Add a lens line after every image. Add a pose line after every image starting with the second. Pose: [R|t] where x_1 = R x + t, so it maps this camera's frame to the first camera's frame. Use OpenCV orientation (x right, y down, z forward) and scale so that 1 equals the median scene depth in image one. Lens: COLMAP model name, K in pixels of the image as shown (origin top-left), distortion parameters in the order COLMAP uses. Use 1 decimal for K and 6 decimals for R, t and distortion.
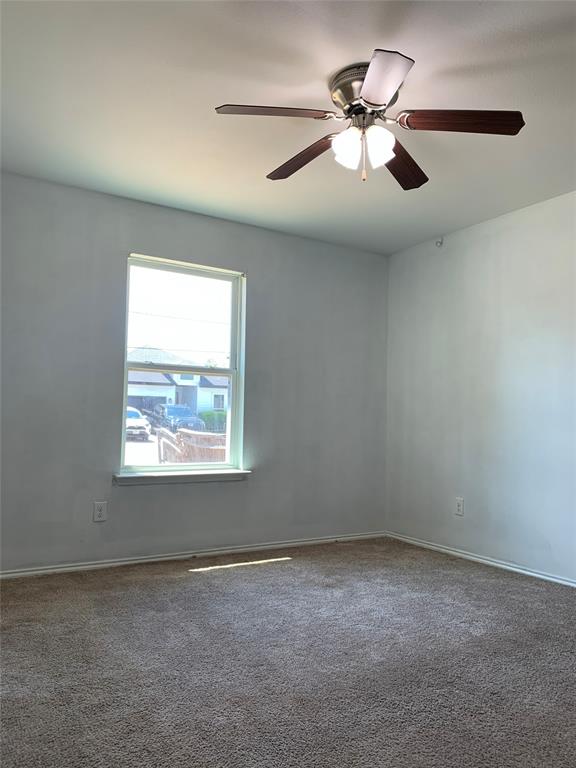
lens RADIAL K [[598.2, 0, 297.6], [0, 598.2, 382.3], [0, 0, 1]] dist [0.019174, -0.005672]
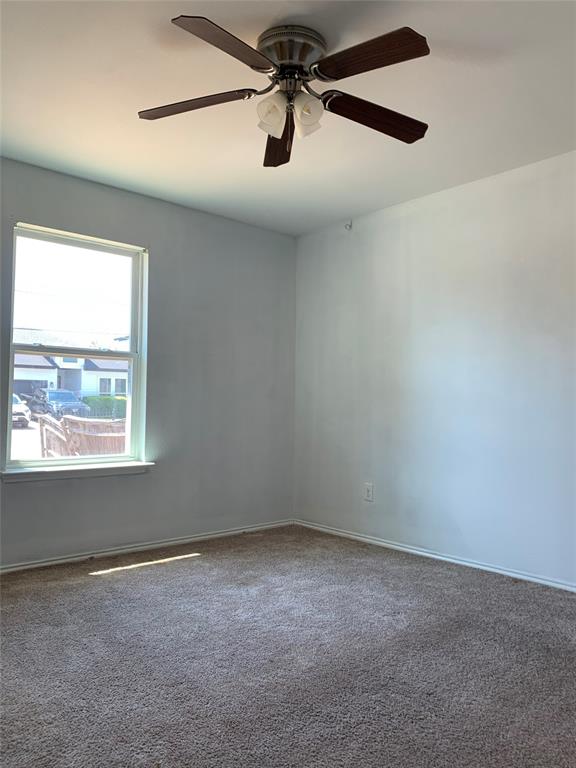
lens RADIAL K [[598.0, 0, 288.7], [0, 598.0, 371.1], [0, 0, 1]] dist [0.016334, 0.000698]
pose [[0.986043, 0.000089, 0.166493, -0.034385], [-0.001665, 0.999955, 0.009325, -0.003662], [-0.166485, -0.009472, 0.985999, 0.061280]]
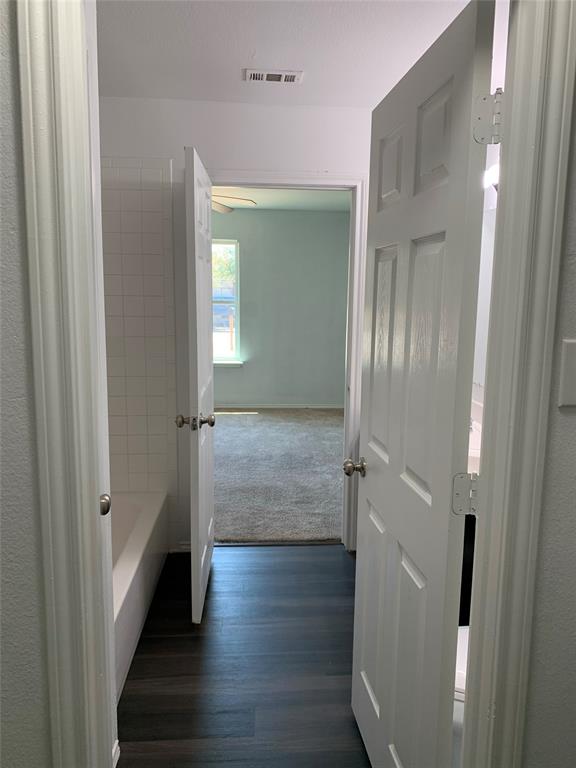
lens RADIAL K [[598.2, 0, 297.6], [0, 598.2, 382.3], [0, 0, 1]] dist [0.019174, -0.005672]
pose [[0.884942, 0.062906, -0.461433, 1.078345], [0.026557, 0.982406, 0.184861, -0.134784], [0.464944, -0.175845, 0.867702, -0.522764]]
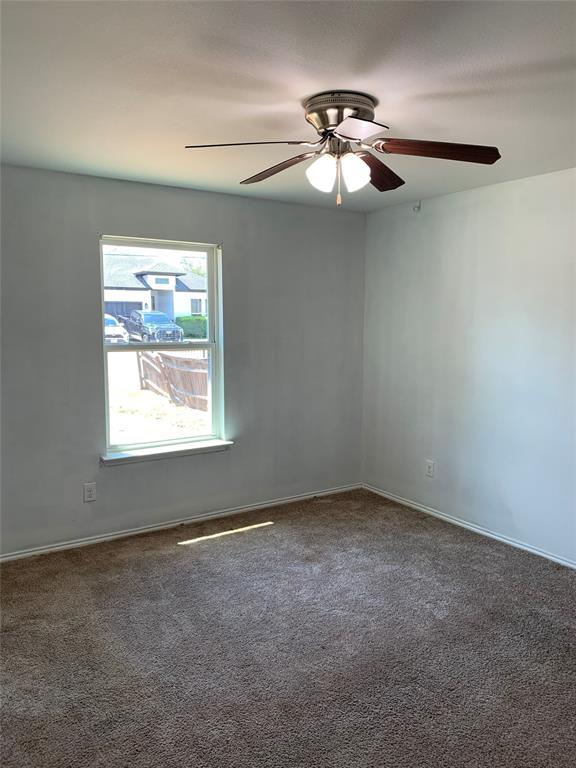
lens RADIAL K [[598.2, 0, 297.6], [0, 598.2, 382.3], [0, 0, 1]] dist [0.019174, -0.005672]
pose [[0.999264, -0.018713, 0.033499, 0.002649], [0.012783, 0.985499, 0.169199, -0.164648], [-0.036180, -0.168646, 0.985012, -0.016215]]
